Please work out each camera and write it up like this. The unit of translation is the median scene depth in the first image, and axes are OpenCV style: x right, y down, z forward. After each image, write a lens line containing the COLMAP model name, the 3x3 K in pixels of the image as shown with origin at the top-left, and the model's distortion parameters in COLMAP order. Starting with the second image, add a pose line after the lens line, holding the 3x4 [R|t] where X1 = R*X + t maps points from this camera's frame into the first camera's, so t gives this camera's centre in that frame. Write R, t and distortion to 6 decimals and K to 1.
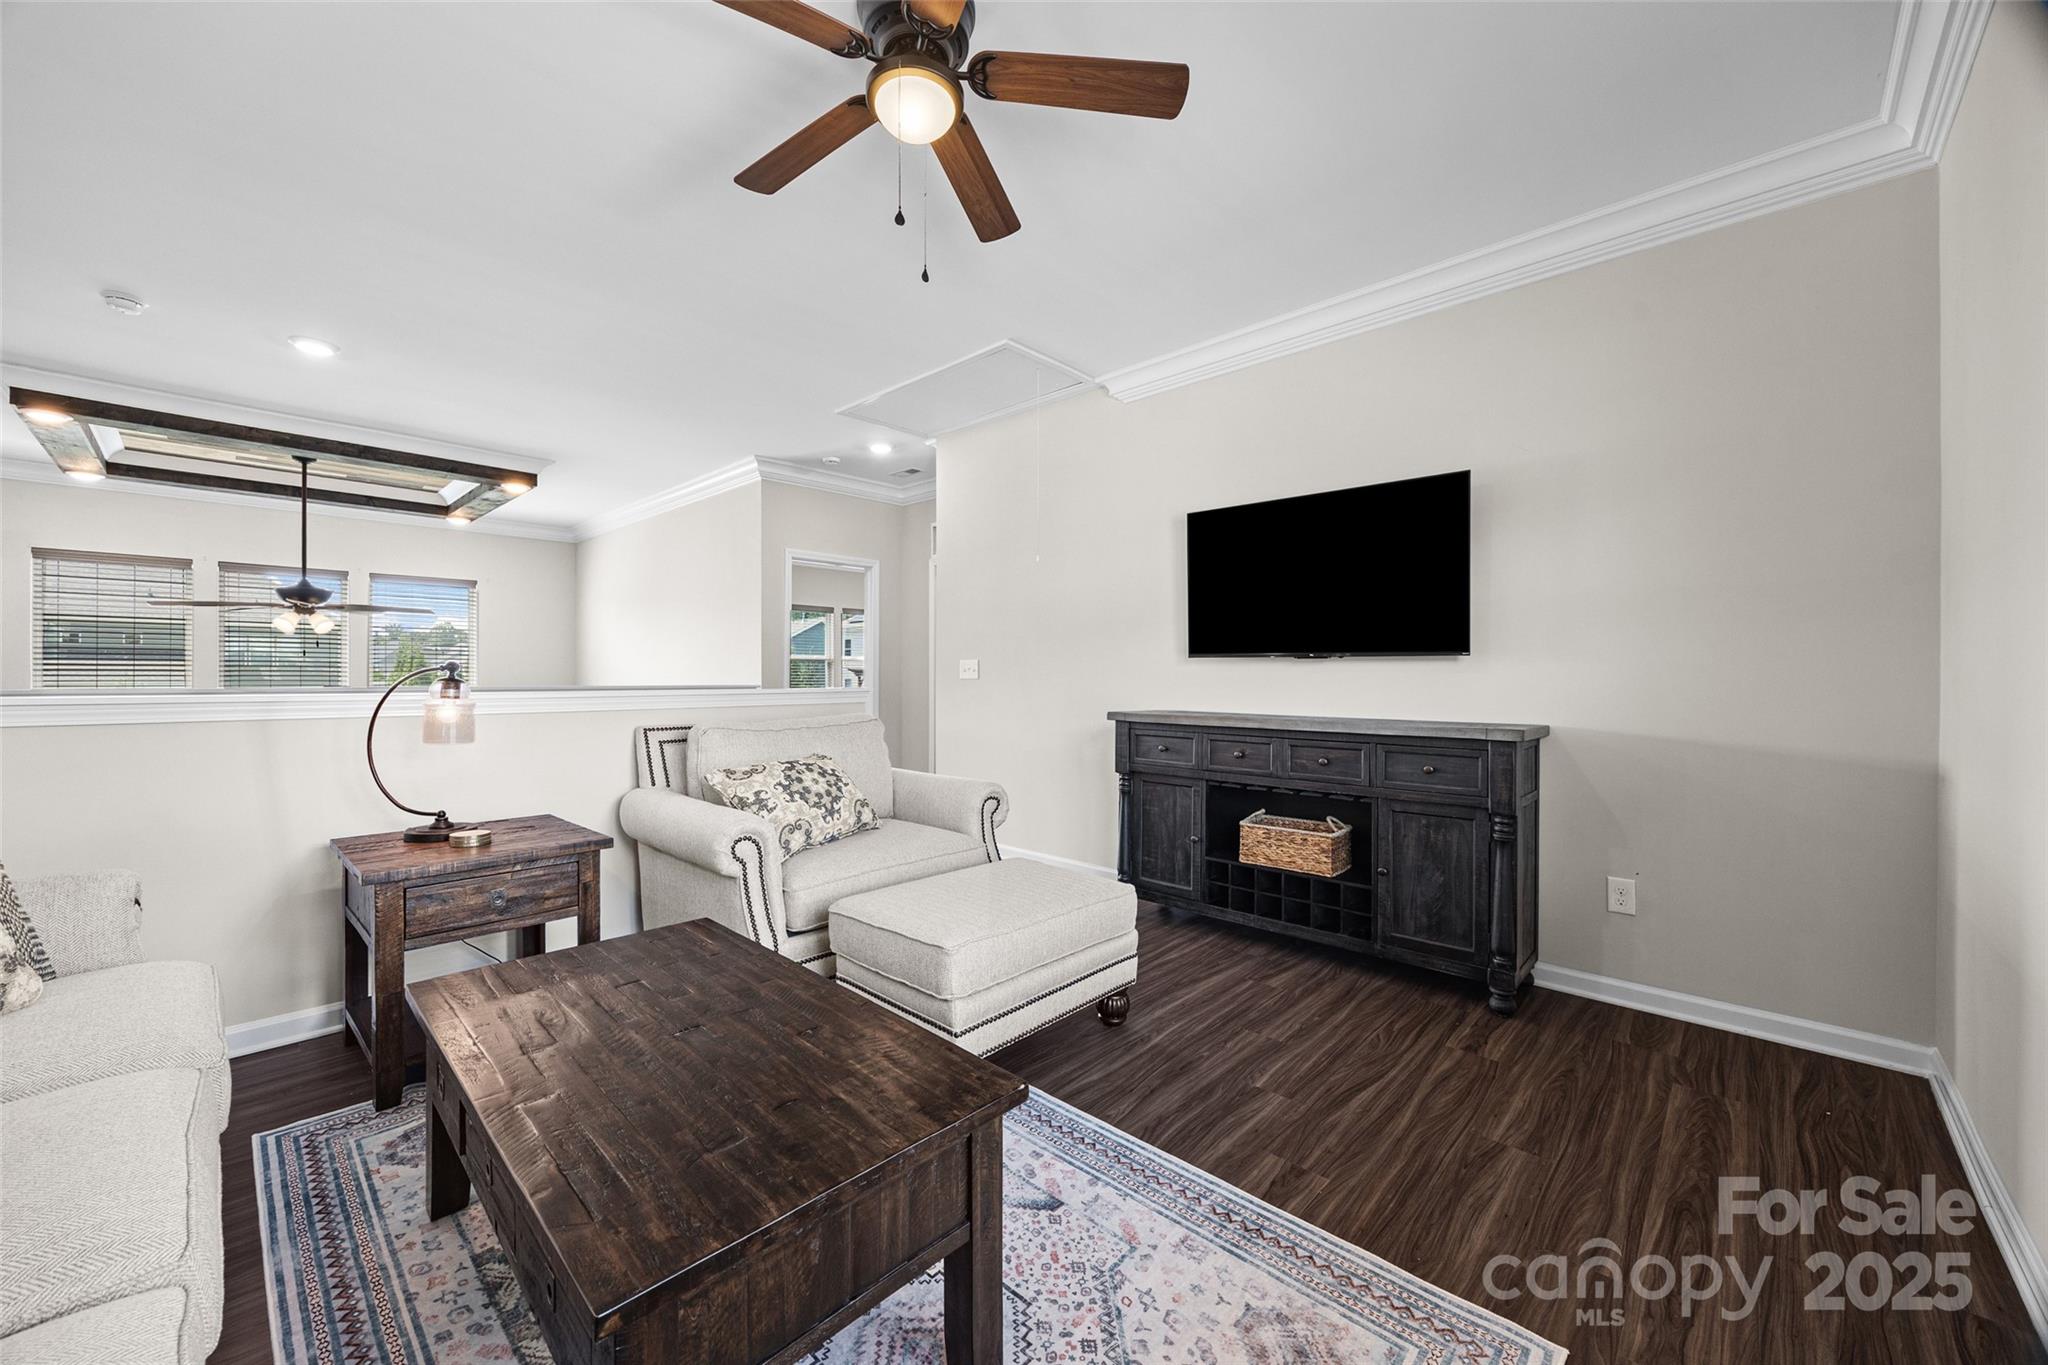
lens RADIAL K [[778.9, 0, 1008.5], [0, 778.9, 673.4], [0, 0, 1]] dist [-0.006390, -0.000177]
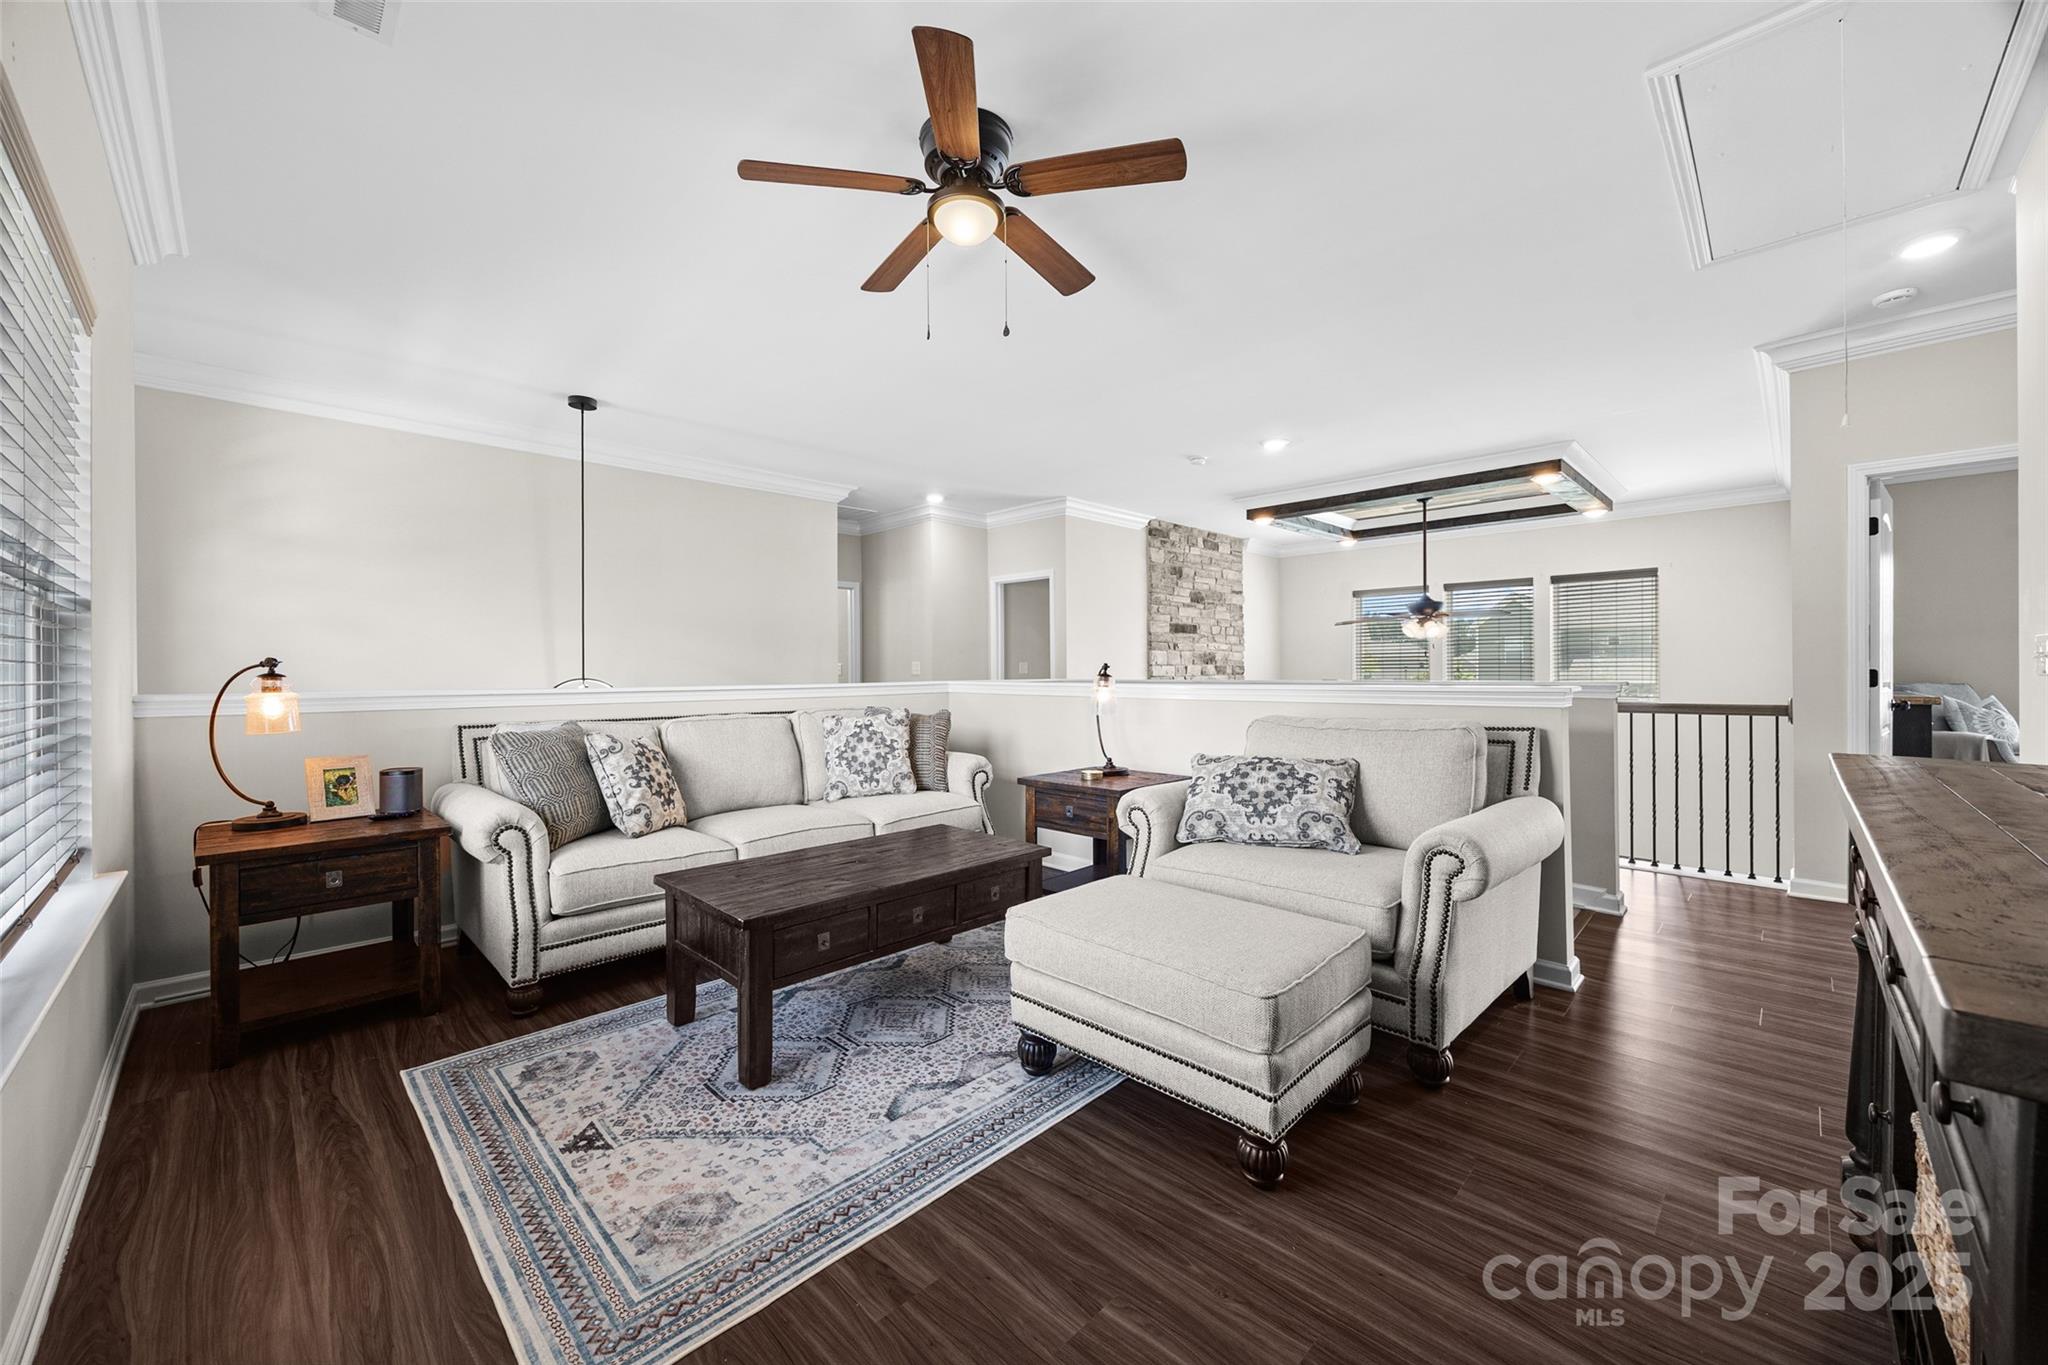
lens RADIAL K [[778.9, 0, 1008.5], [0, 778.9, 673.4], [0, 0, 1]] dist [-0.006390, -0.000177]
pose [[-0.031258, -0.001019, -0.999511, 1.056172], [0.006825, 0.999976, -0.001233, 0.007049], [0.999488, -0.006860, -0.031250, 1.036039]]
